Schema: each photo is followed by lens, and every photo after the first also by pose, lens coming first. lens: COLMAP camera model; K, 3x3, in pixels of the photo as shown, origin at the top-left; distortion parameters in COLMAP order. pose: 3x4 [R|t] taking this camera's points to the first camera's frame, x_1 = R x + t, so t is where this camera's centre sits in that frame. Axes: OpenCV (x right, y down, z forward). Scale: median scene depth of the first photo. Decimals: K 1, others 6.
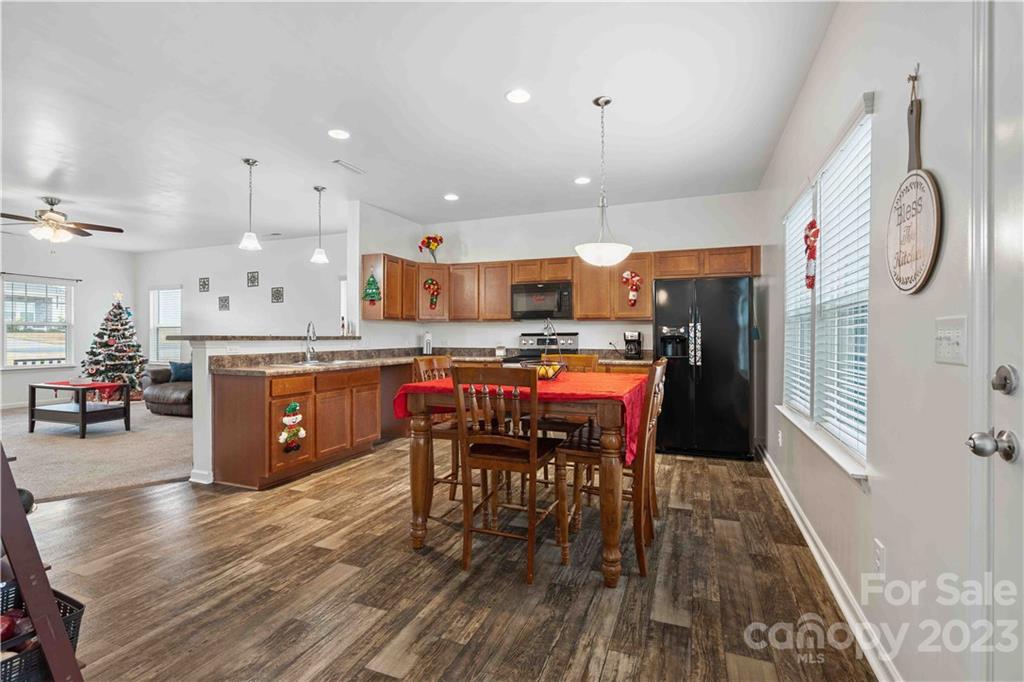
lens RADIAL K [[466.8, 0, 512.1], [0, 466.8, 334.7], [0, 0, 1]] dist [-0.003485, -0.000724]
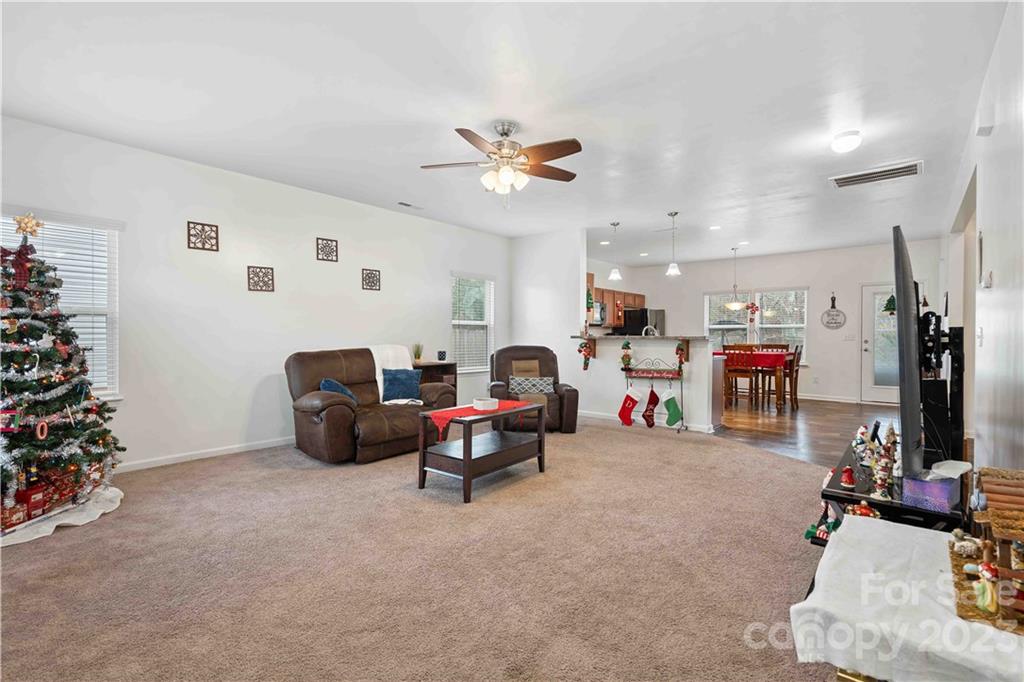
lens RADIAL K [[474.8, 0, 512.0], [0, 474.8, 341.0], [0, 0, 1]] dist [0.003262, 0.000340]
pose [[0.317265, -0.013059, 0.948247, -1.111791], [-0.006049, 0.999857, 0.015794, -0.001406], [-0.948318, -0.010747, 0.317141, 0.531448]]
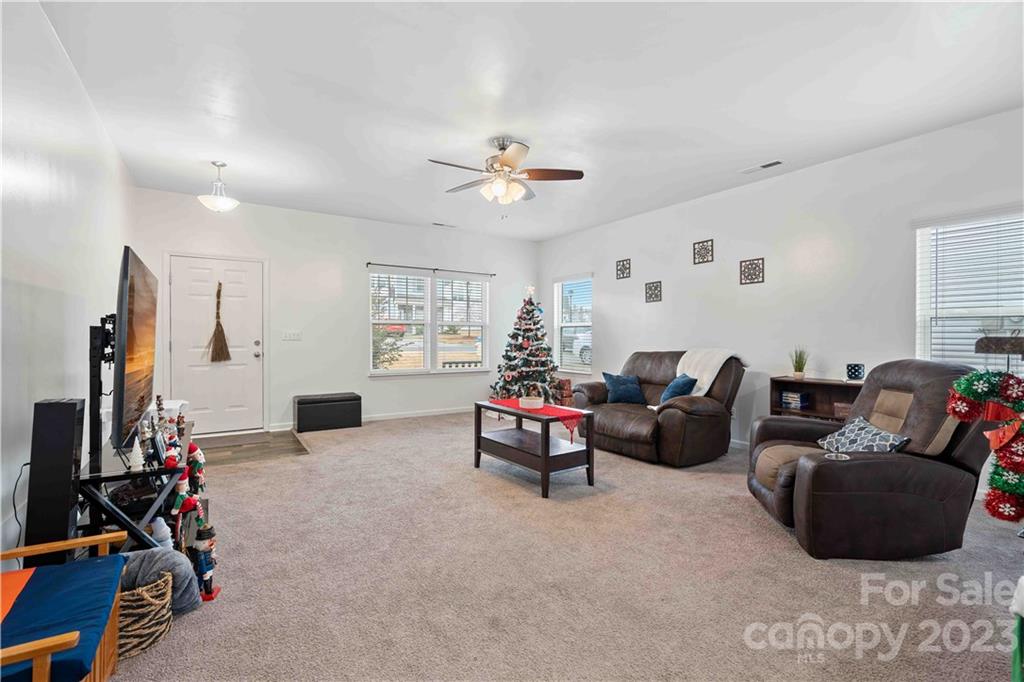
lens RADIAL K [[469.8, 0, 507.5], [0, 469.8, 338.0], [0, 0, 1]] dist [-0.002126, -0.000300]
pose [[0.807527, 0.003501, -0.589820, -0.384654], [-0.000114, 0.999983, 0.005779, -0.000421], [0.589831, -0.004599, 0.807514, 0.293814]]
